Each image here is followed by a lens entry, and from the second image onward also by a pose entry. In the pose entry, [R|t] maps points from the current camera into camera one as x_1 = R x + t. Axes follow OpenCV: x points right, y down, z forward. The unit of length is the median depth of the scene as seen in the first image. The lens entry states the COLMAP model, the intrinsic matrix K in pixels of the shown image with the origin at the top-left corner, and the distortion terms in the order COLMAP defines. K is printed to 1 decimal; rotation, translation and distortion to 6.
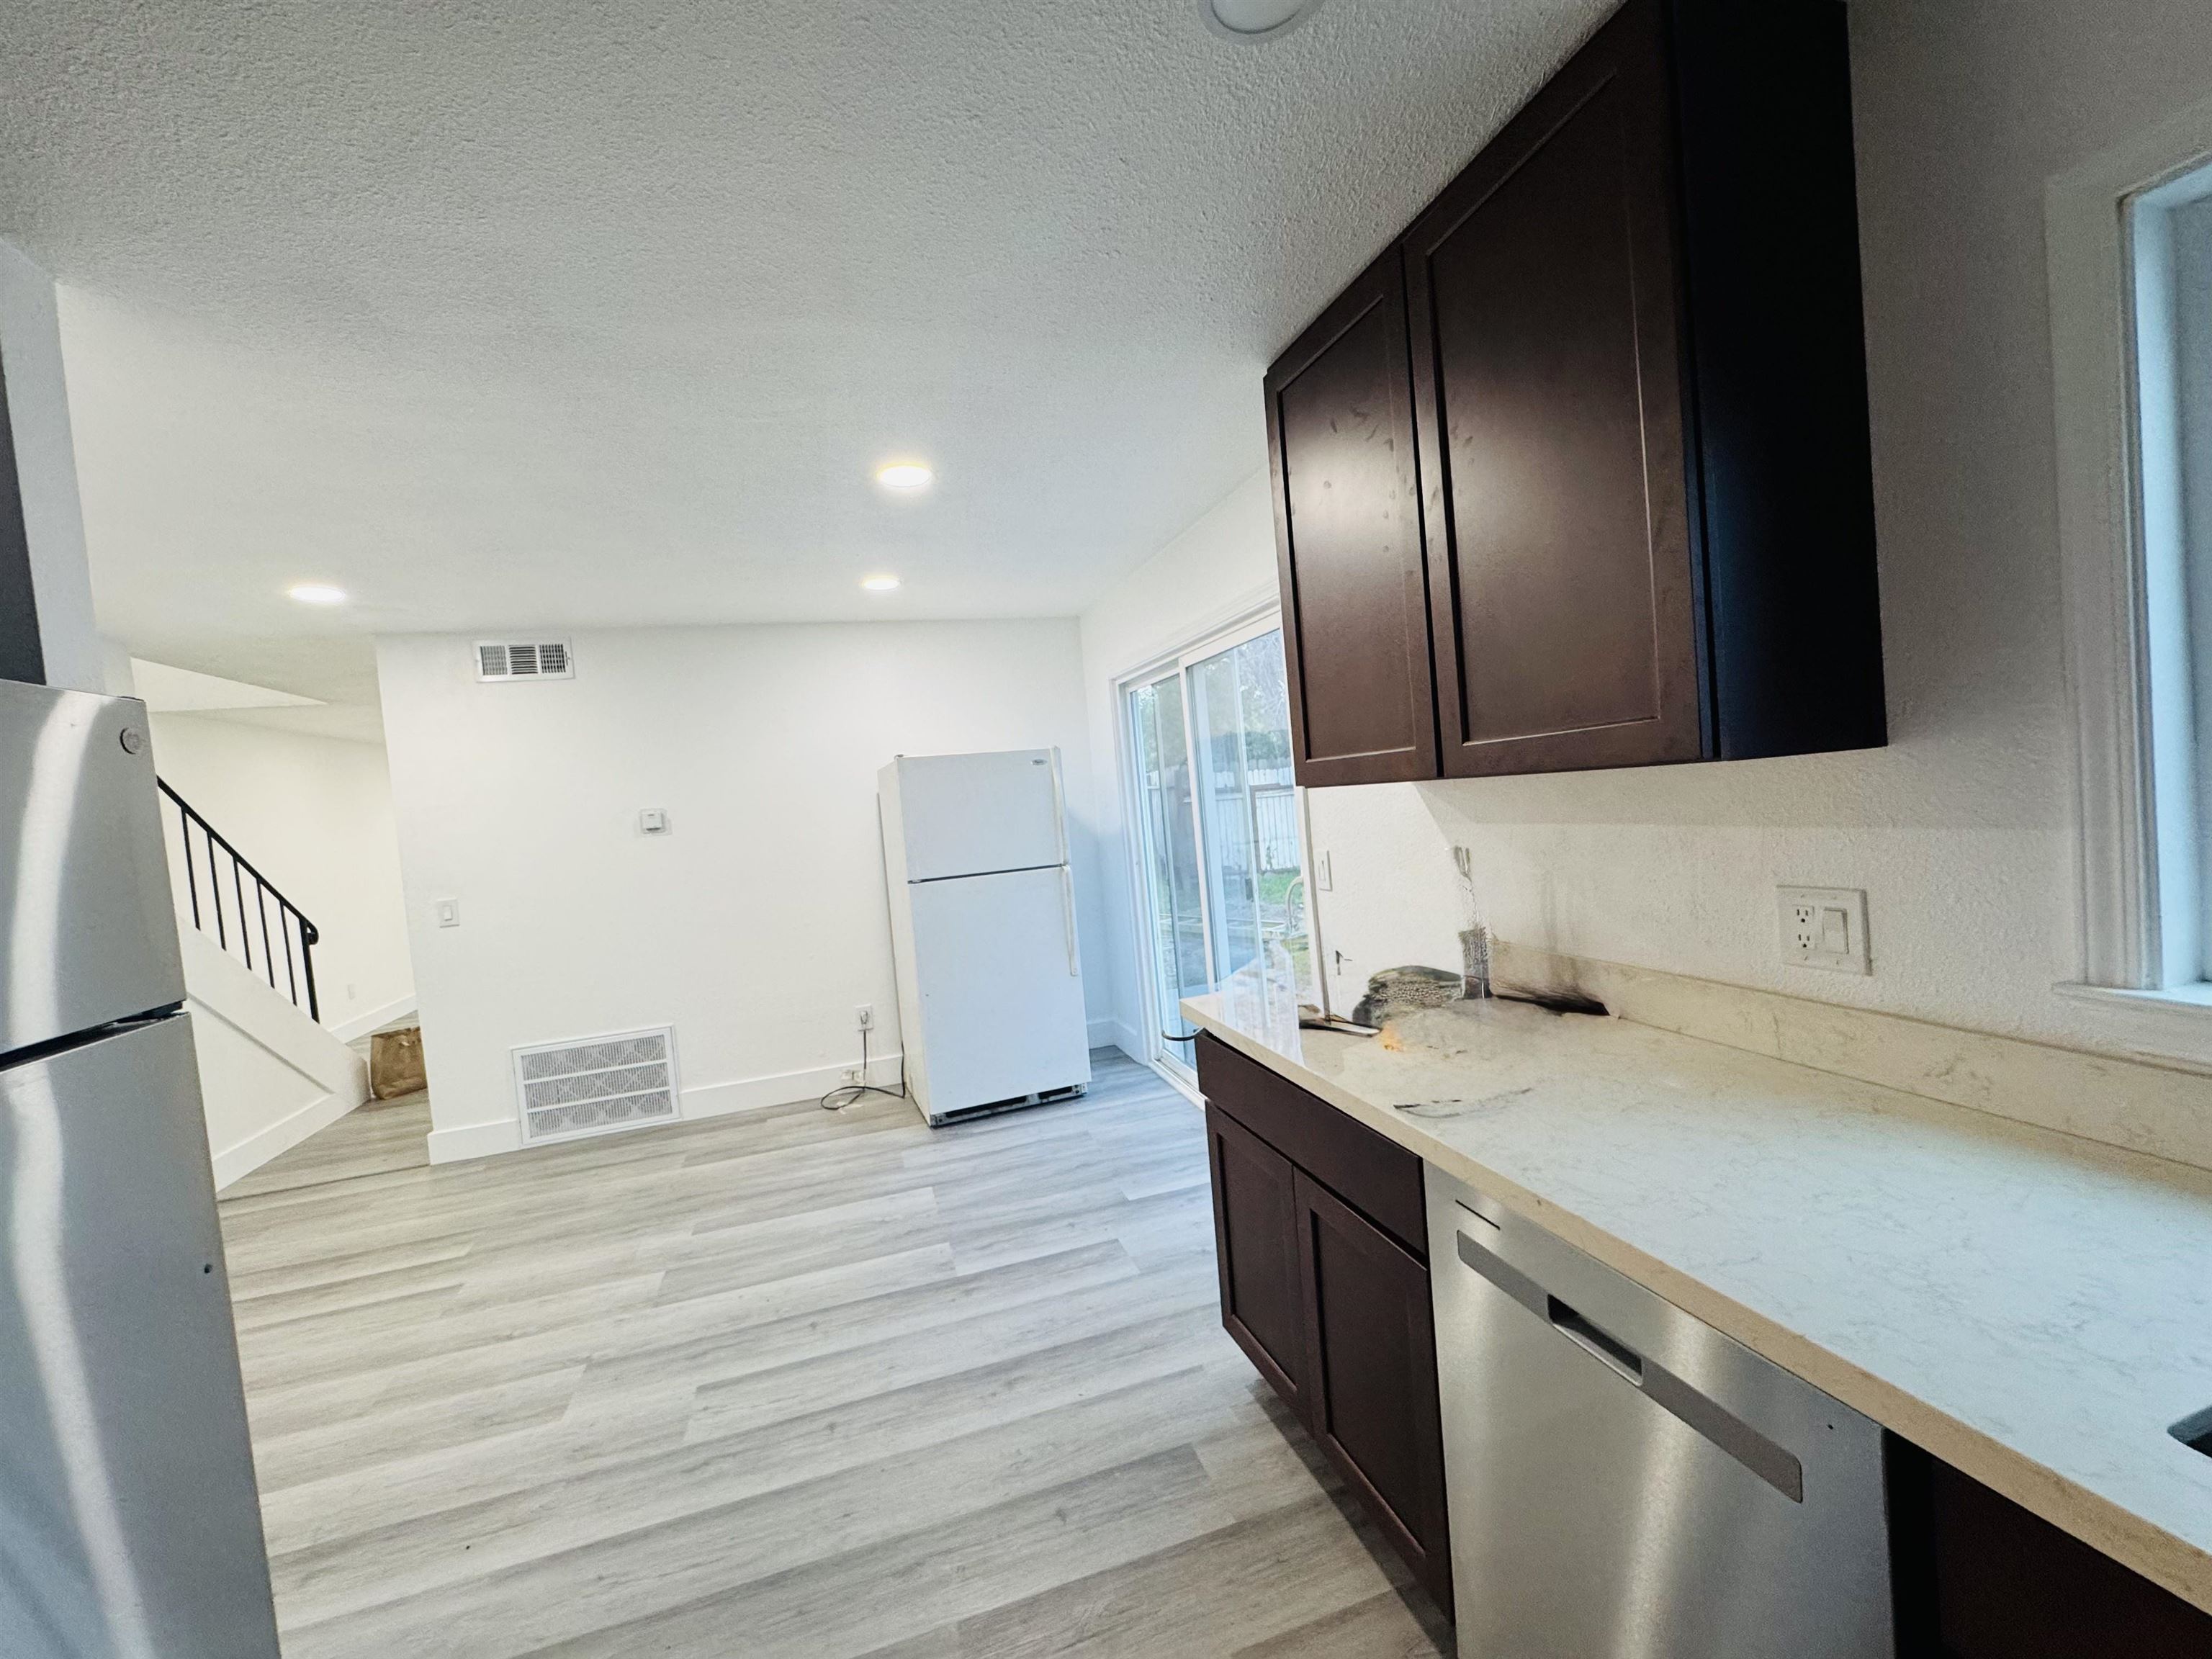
lens RADIAL K [[884.4, 0, 1103.6], [0, 884.4, 823.6], [0, 0, 1]] dist [-0.000926, -0.000026]
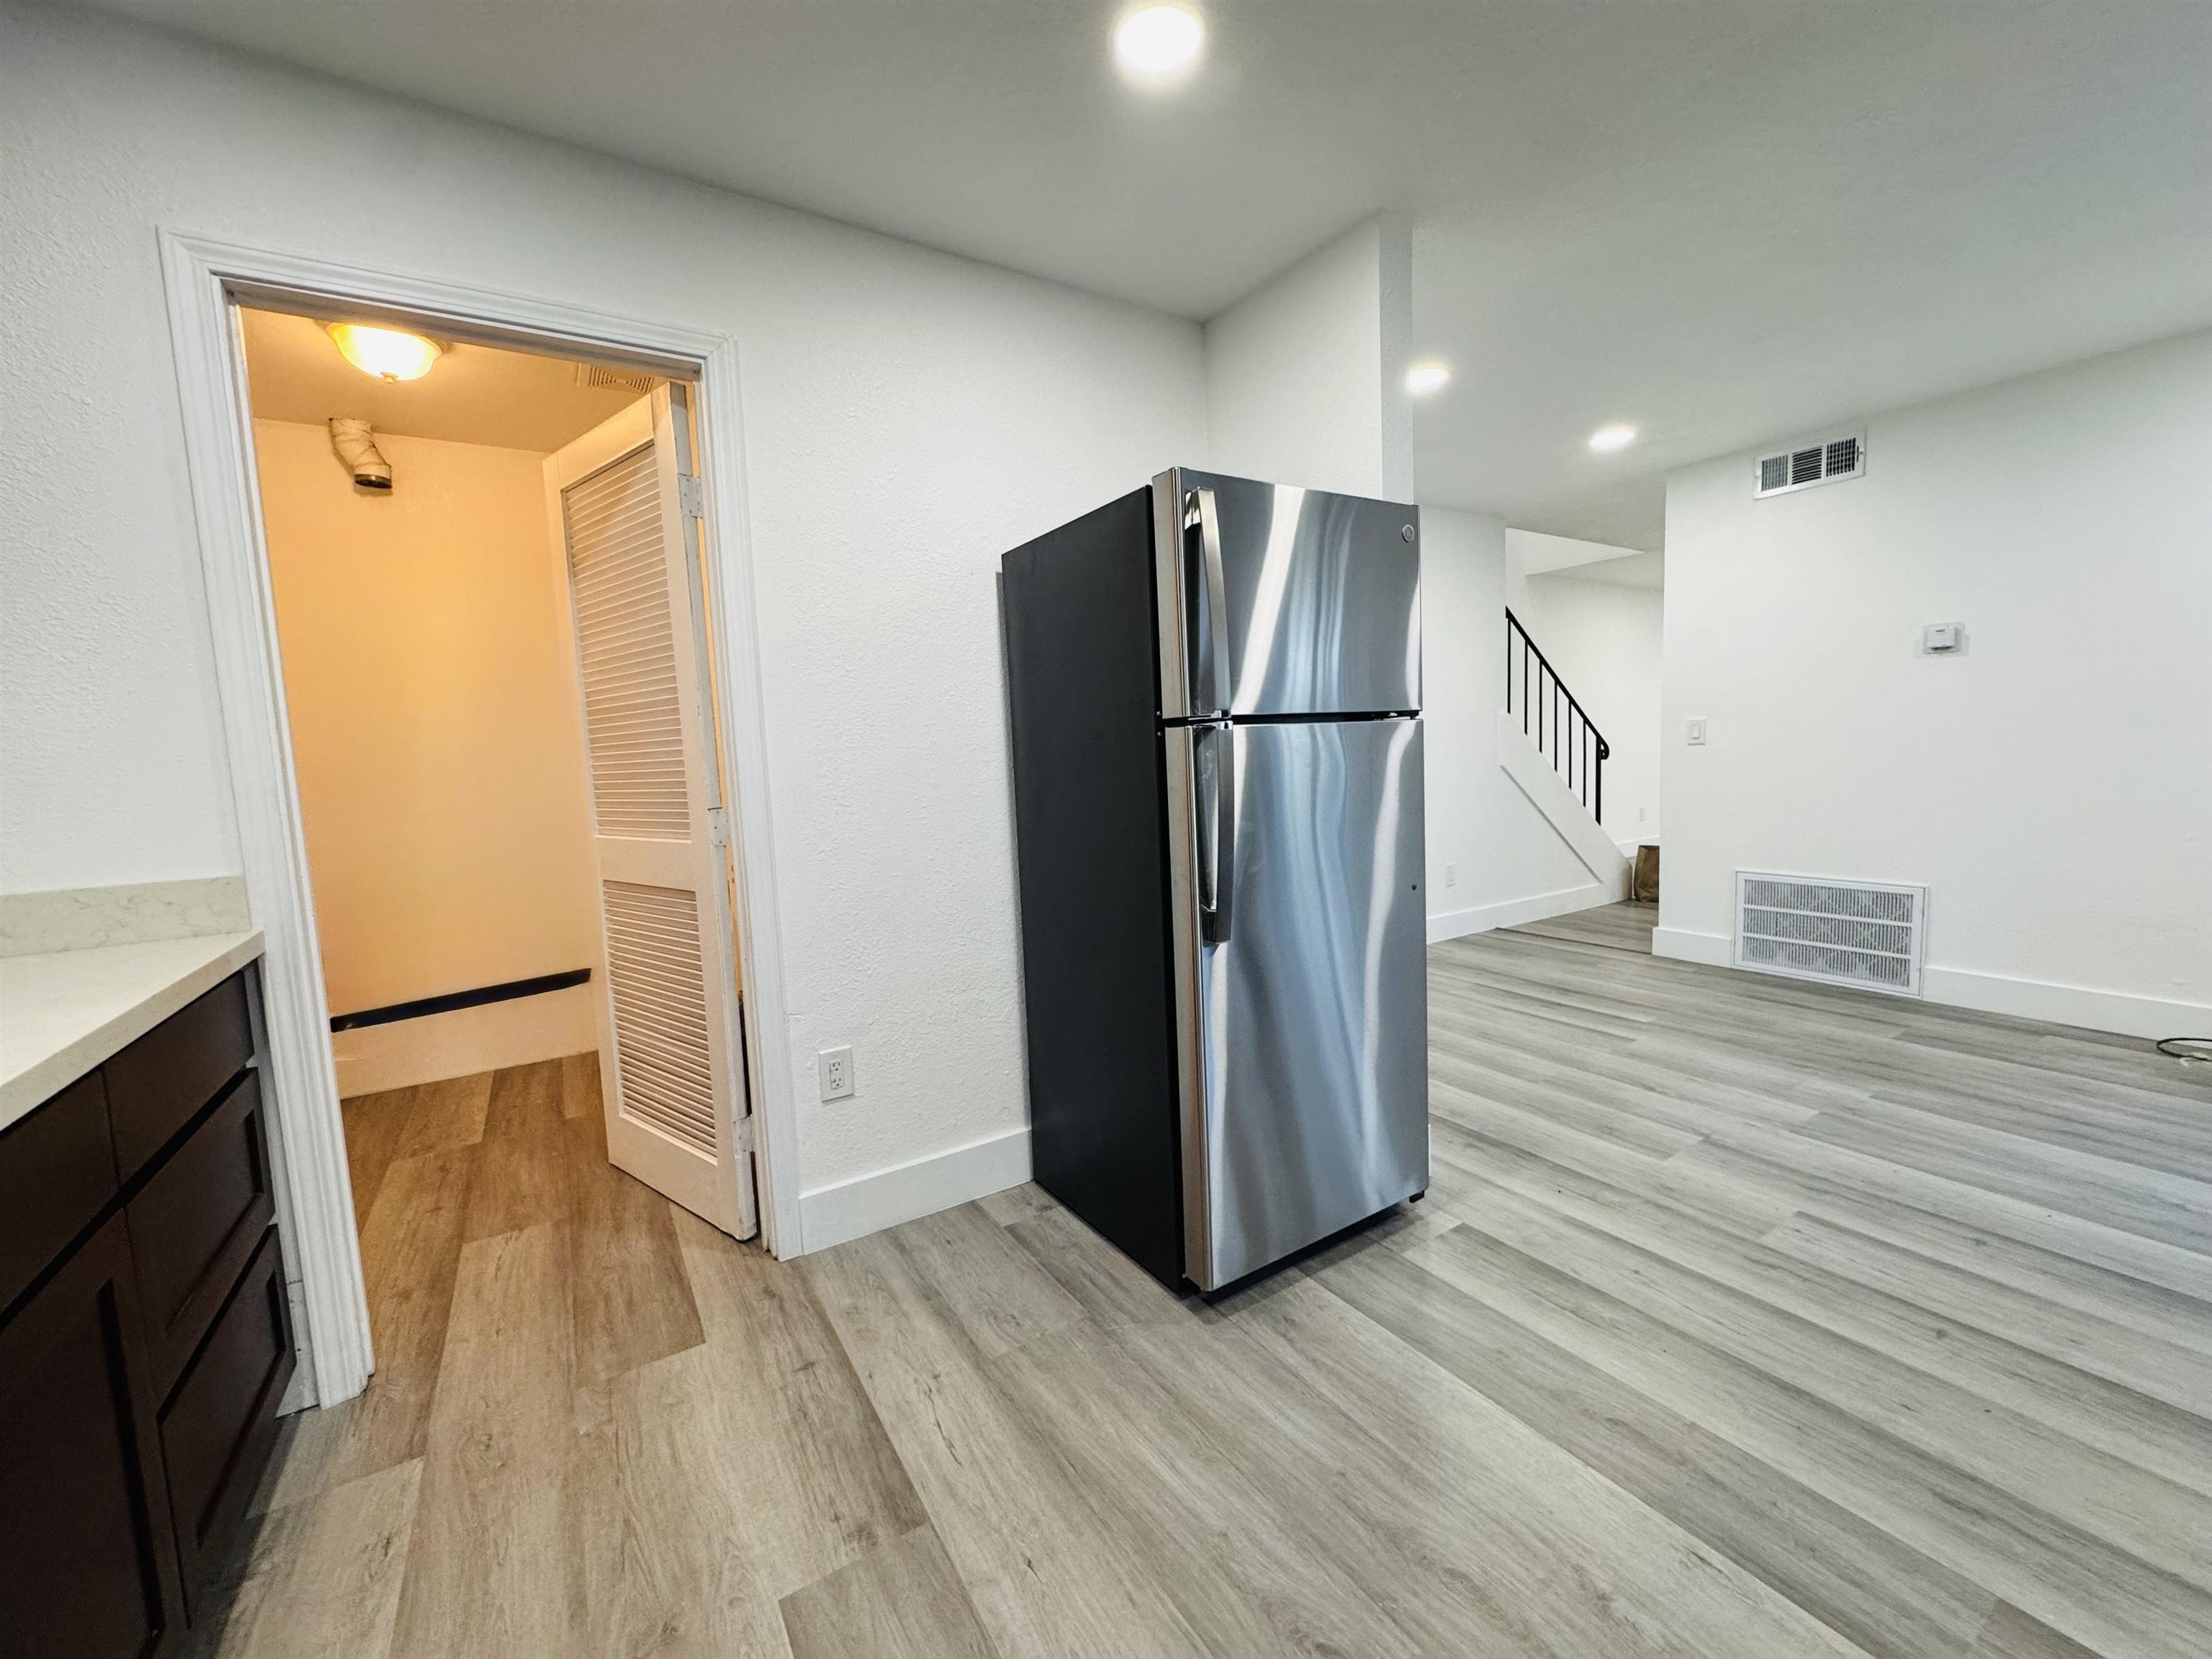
lens RADIAL K [[884.4, 0, 1106.3], [0, 884.4, 826.3], [0, 0, 1]] dist [-0.000926, -0.000026]
pose [[0.272851, 0.163581, -0.948047, 0.104183], [-0.020003, 0.986190, 0.164405, 0.060854], [0.961848, -0.025894, 0.272355, 0.030106]]
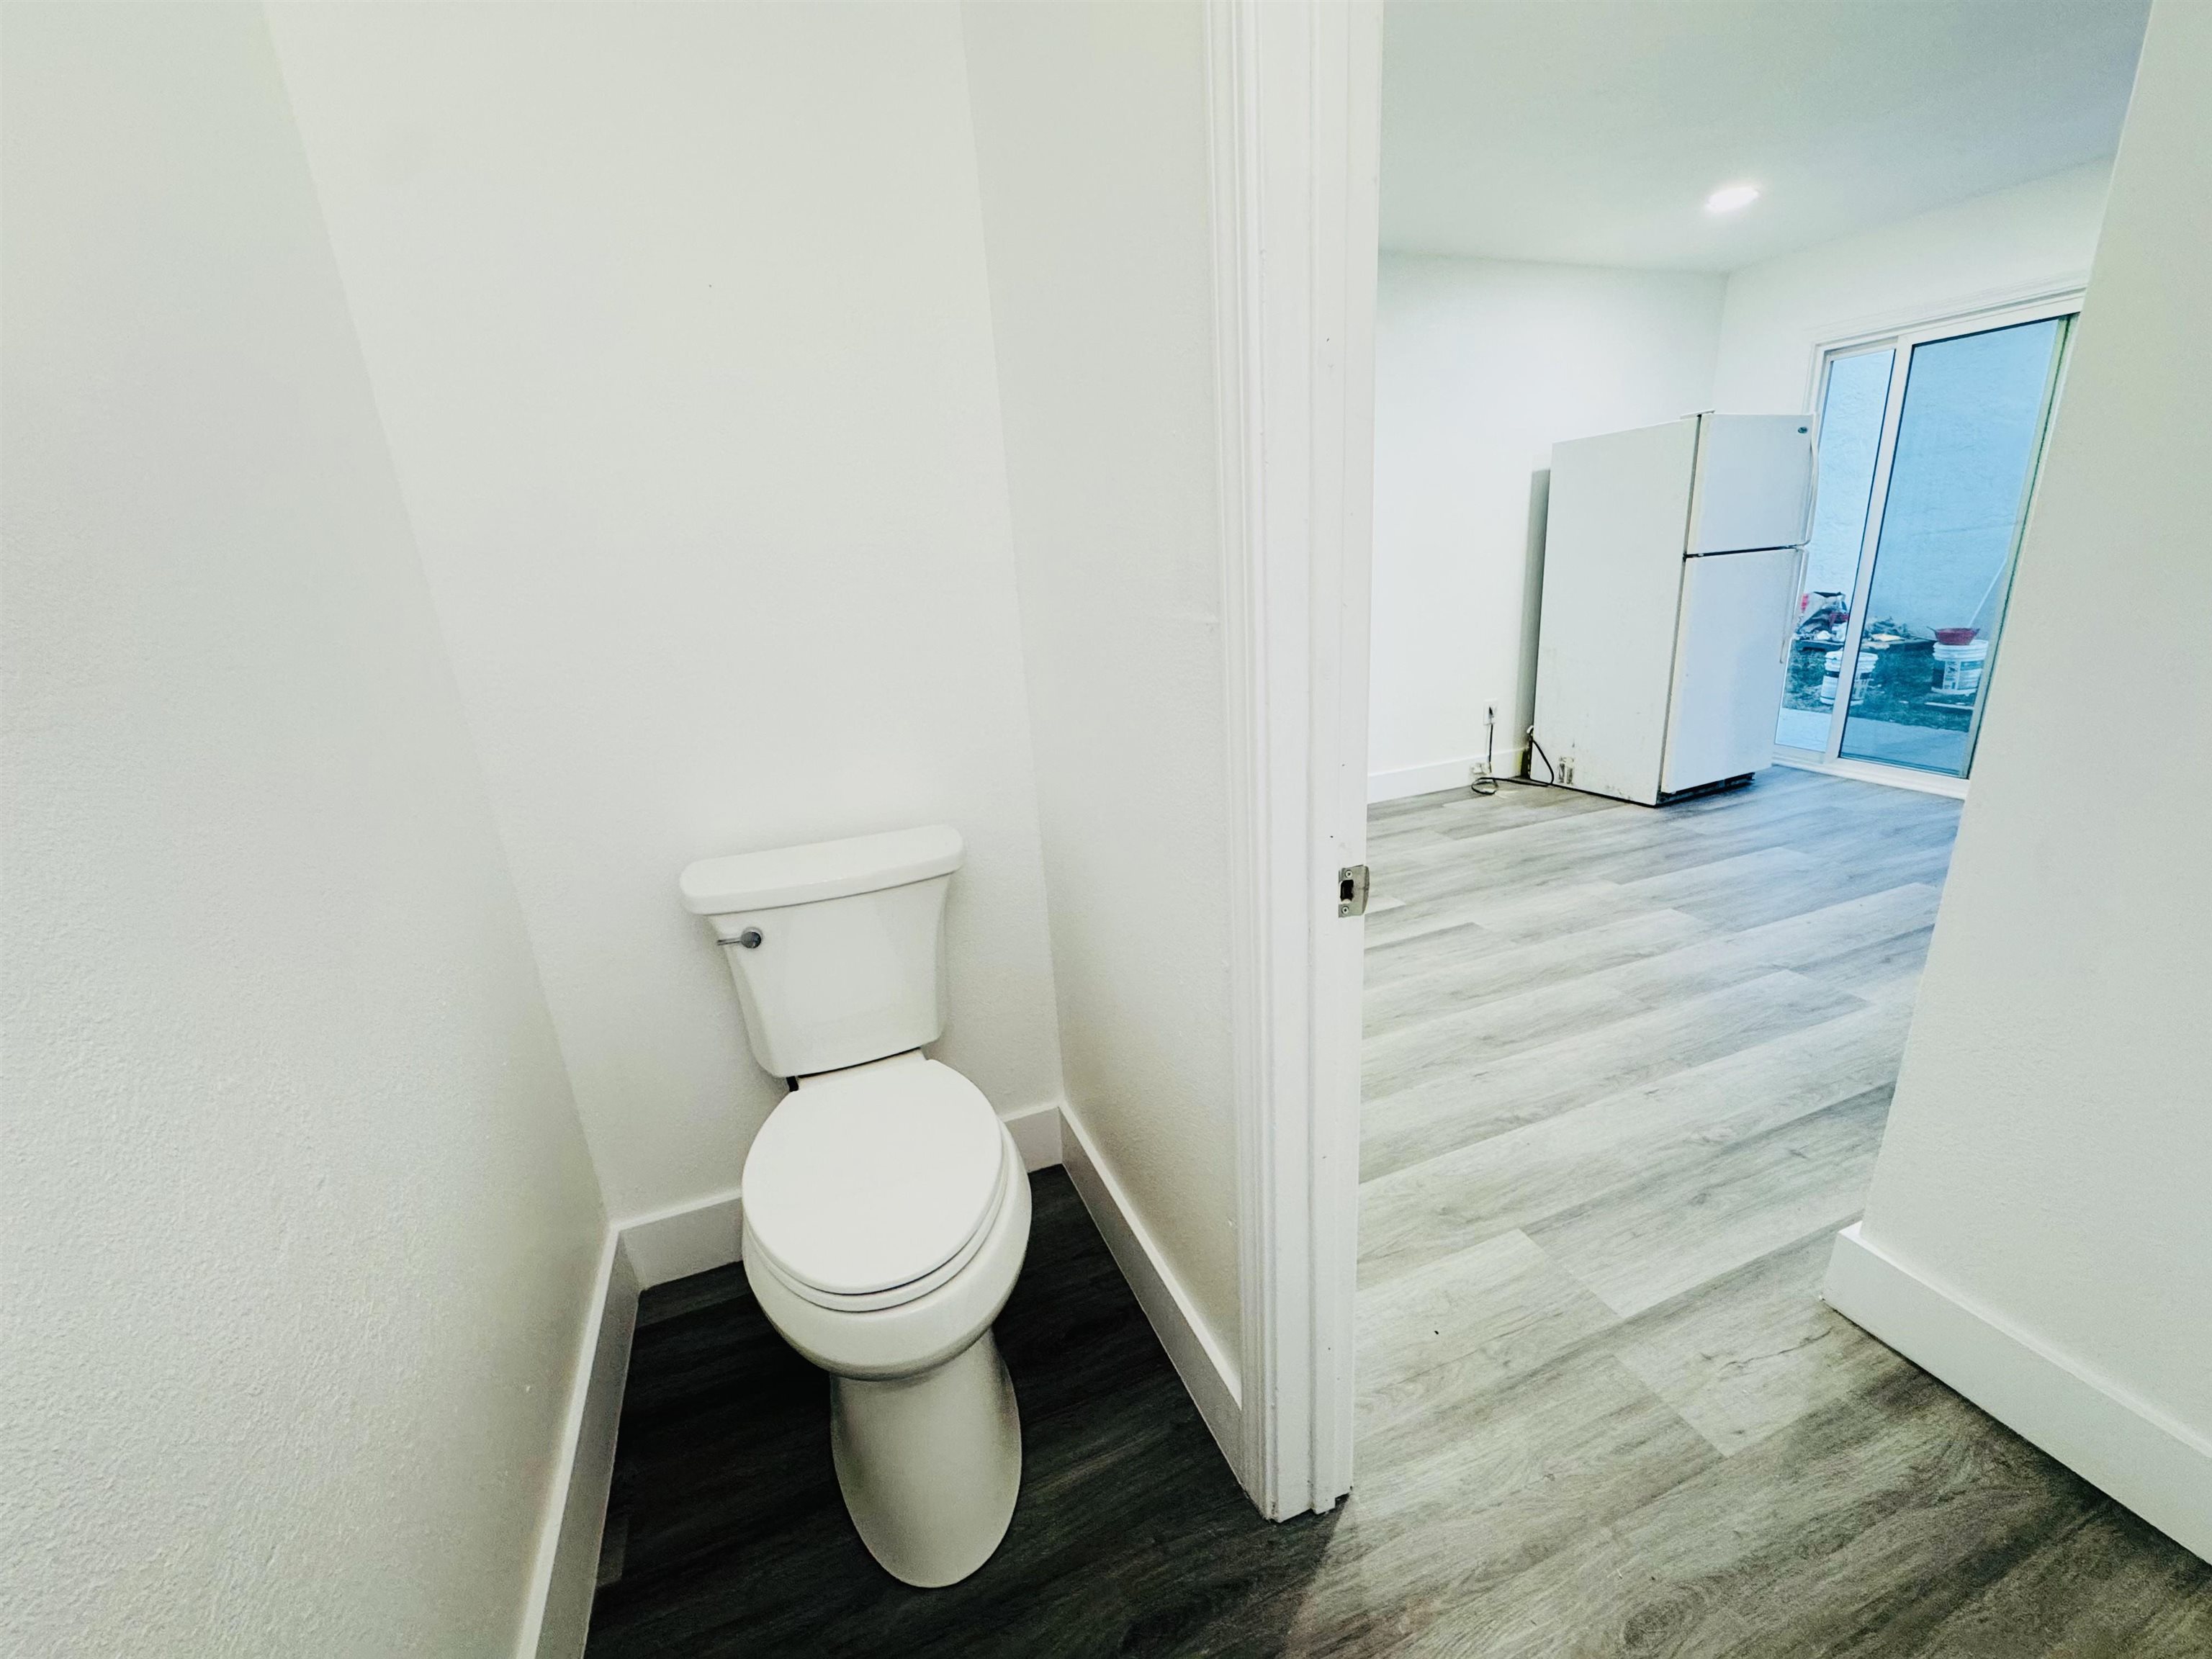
lens RADIAL K [[884.4, 0, 1121.0], [0, 884.4, 822.8], [0, 0, 1]] dist [-0.000926, -0.000026]
pose [[0.996840, 0.001296, 0.079425, -0.991879], [-0.021092, 0.968292, 0.248929, 0.133110], [-0.076584, -0.249817, 0.965260, 0.058509]]
